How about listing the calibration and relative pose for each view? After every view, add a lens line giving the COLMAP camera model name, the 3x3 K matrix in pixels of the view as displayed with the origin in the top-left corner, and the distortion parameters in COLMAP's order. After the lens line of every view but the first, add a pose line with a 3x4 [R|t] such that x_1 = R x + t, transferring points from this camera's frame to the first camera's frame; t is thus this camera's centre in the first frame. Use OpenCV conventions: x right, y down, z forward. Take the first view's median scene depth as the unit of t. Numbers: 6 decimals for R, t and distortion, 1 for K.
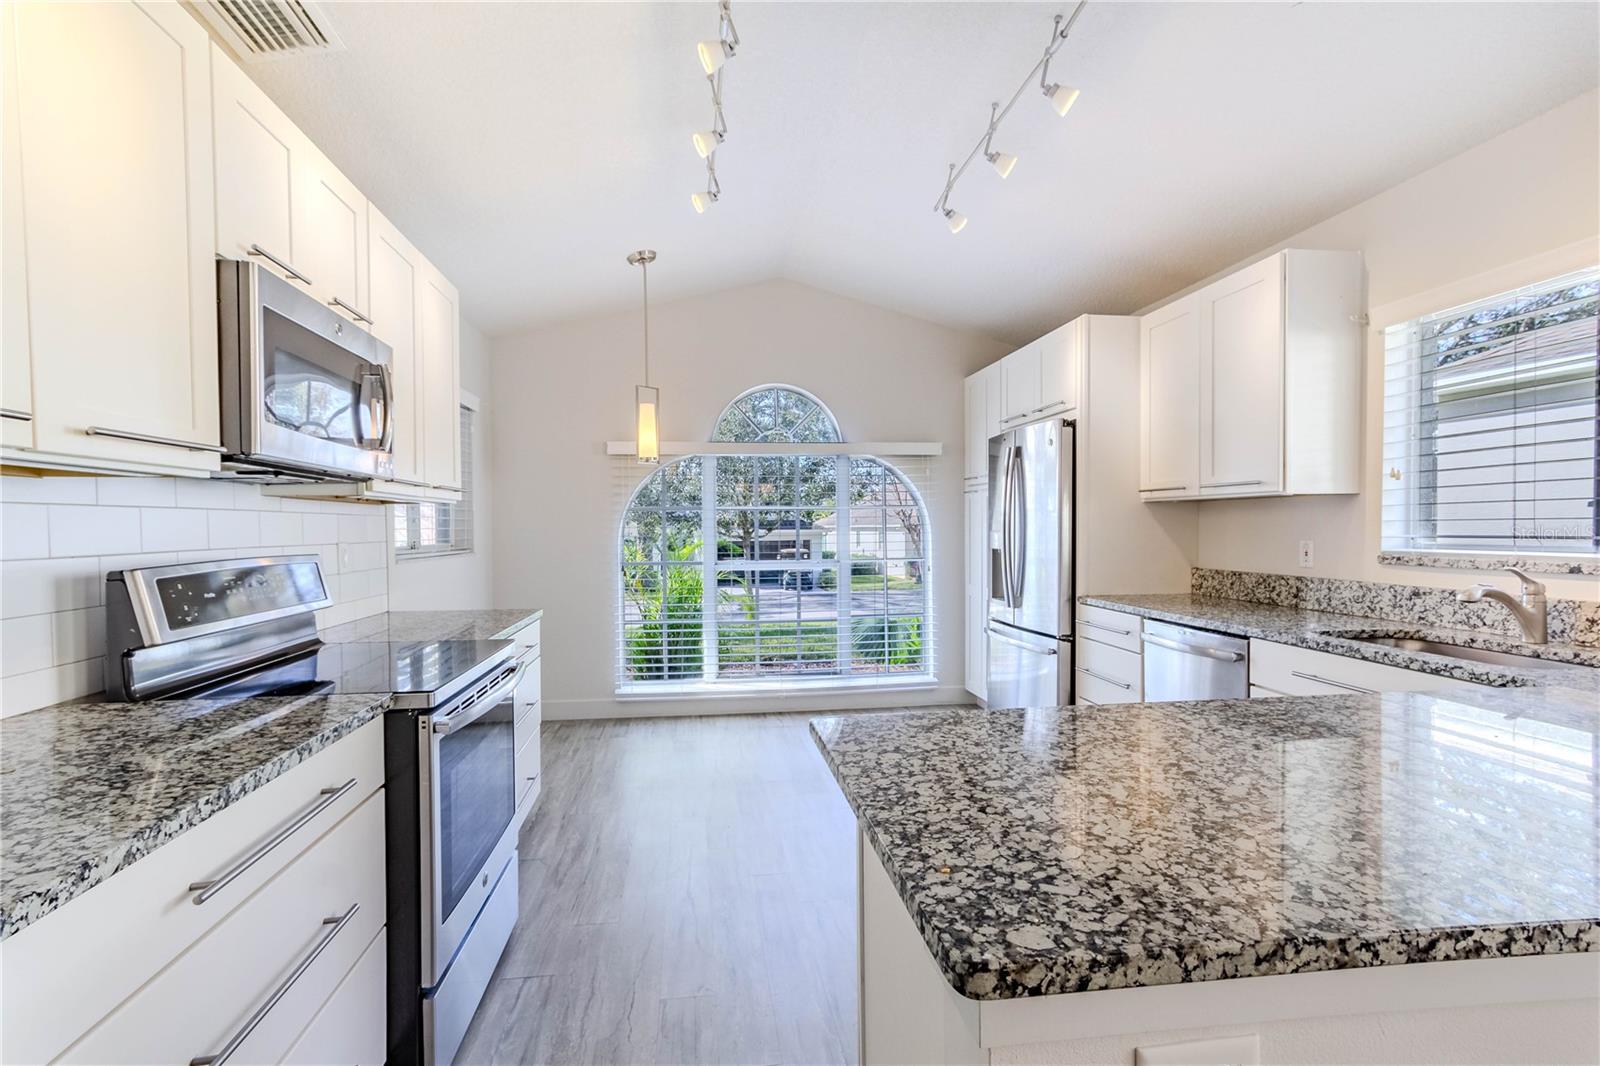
lens RADIAL K [[761.4, 0, 798.8], [0, 761.4, 539.2], [0, 0, 1]] dist [-0.004479, 0.017324]
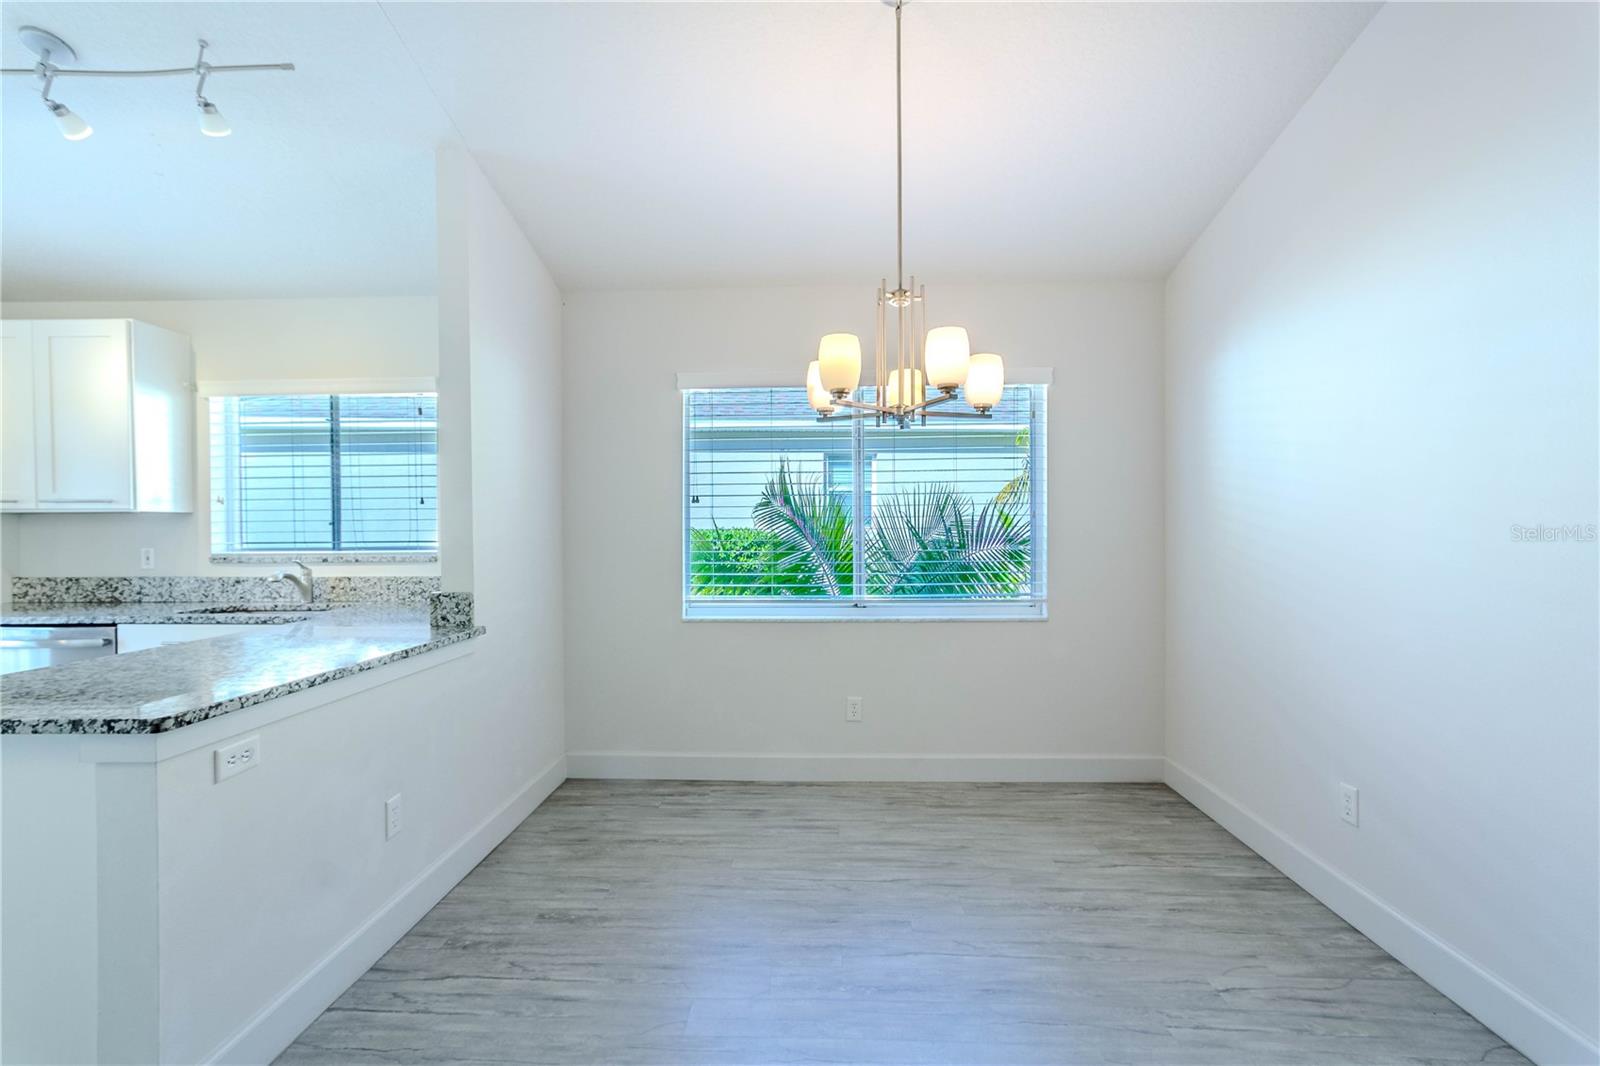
lens RADIAL K [[731.4, 0, 795.1], [0, 731.4, 539.0], [0, 0, 1]] dist [-0.012216, 0.015985]
pose [[0.181014, -0.006496, 0.983459, -0.348471], [0.020877, 0.999778, 0.002761, 0.006015], [-0.983259, 0.020032, 0.181109, -0.288688]]
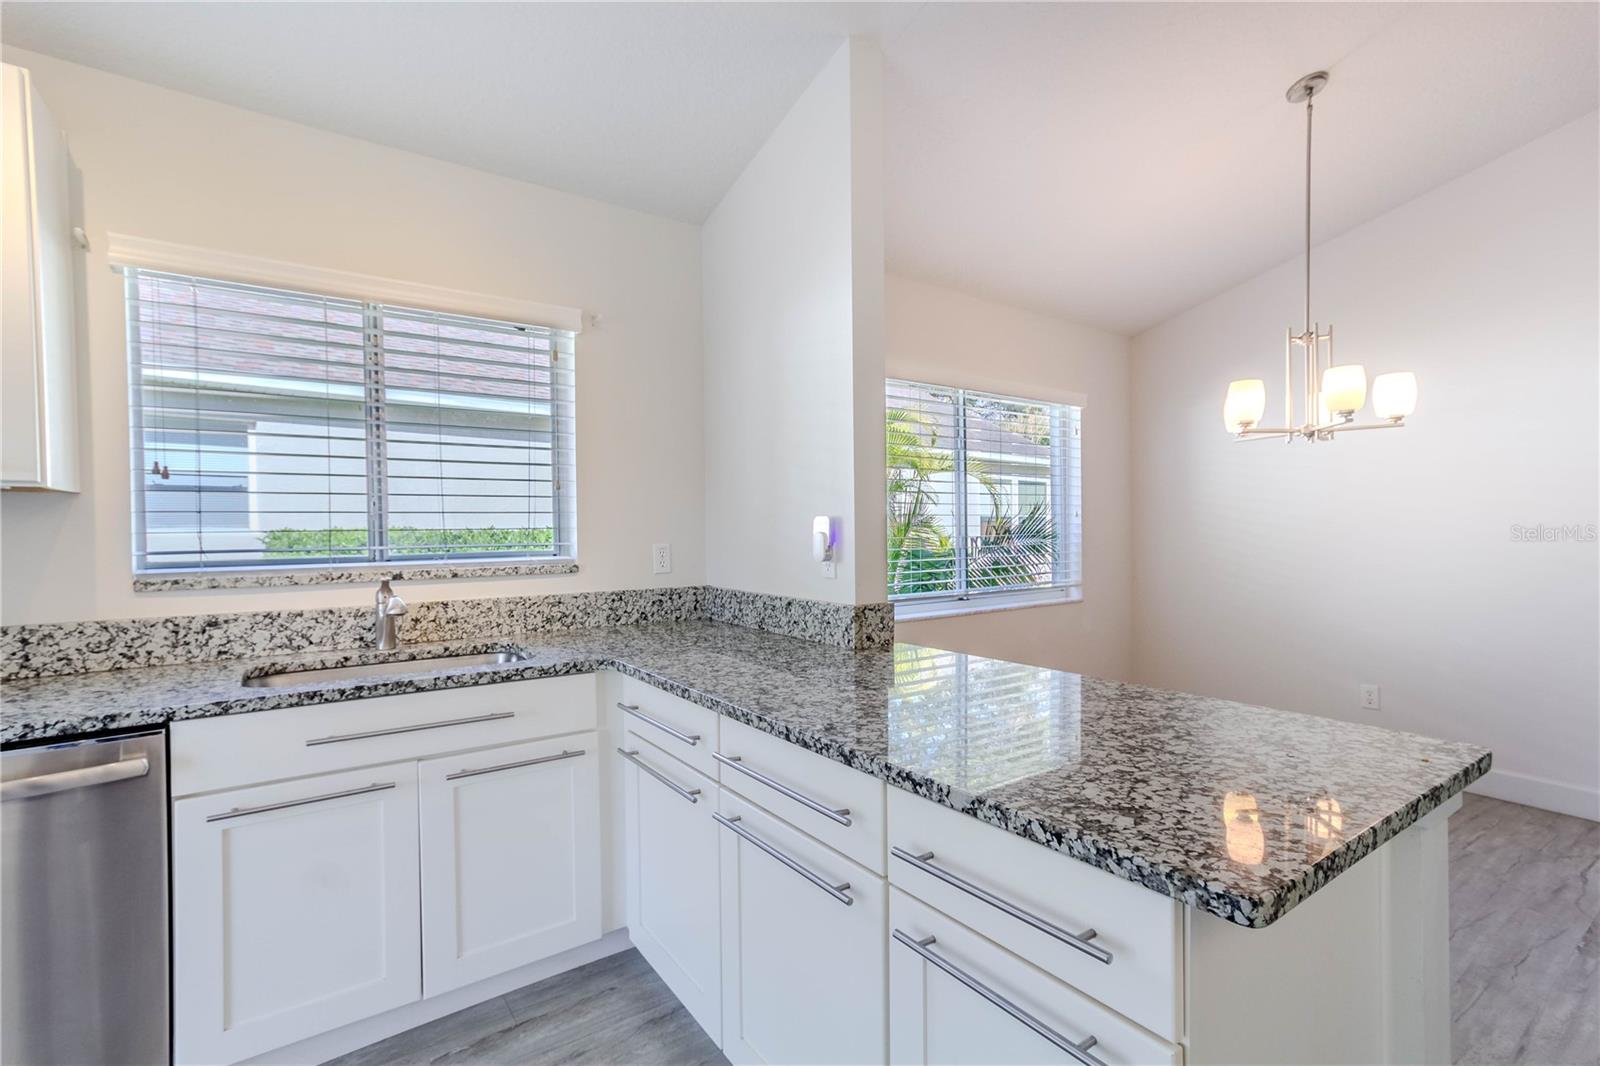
lens RADIAL K [[731.4, 0, 795.1], [0, 731.4, 539.0], [0, 0, 1]] dist [-0.012216, 0.015985]
pose [[-0.455865, -0.002647, 0.890045, -0.133335], [0.026501, 0.999512, 0.016546, -0.012216], [-0.889655, 0.031130, -0.455572, 0.707865]]
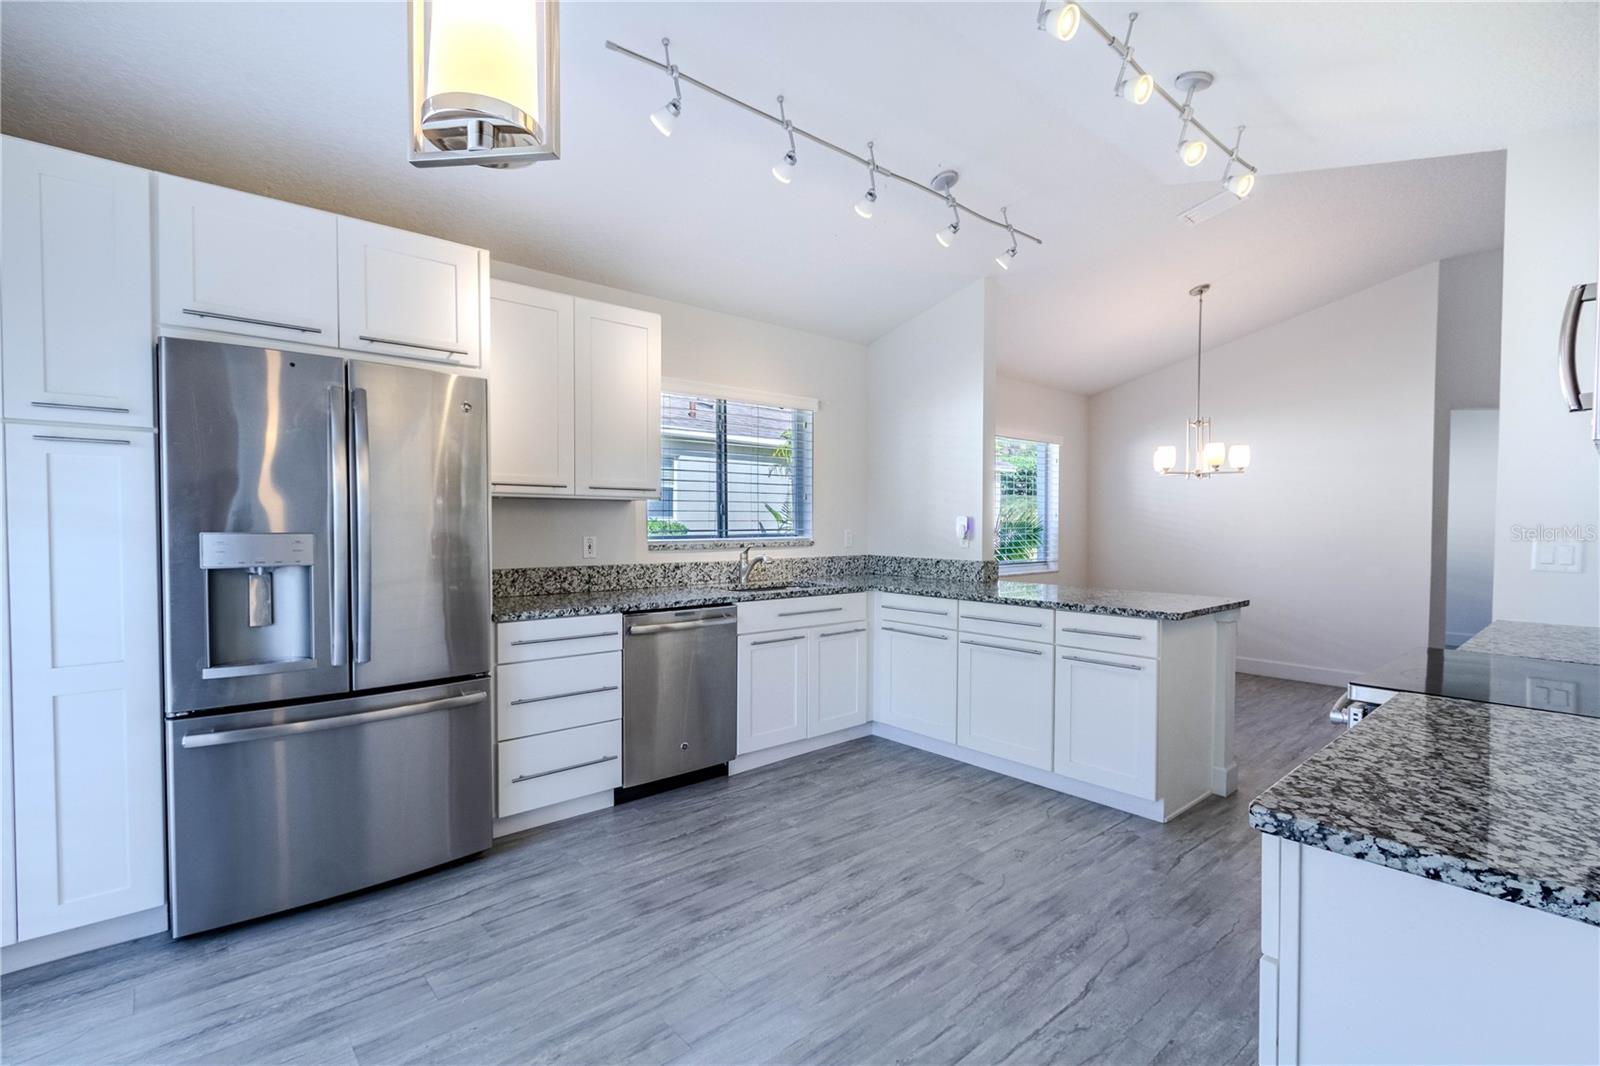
lens RADIAL K [[725.6, 0, 795.6], [0, 725.6, 541.0], [0, 0, 1]] dist [0.014394, -0.005948]
pose [[-0.544772, -0.017899, 0.838393, -0.524145], [0.014958, 0.999406, 0.031056, -0.023138], [-0.838451, 0.029459, -0.544180, 1.423072]]
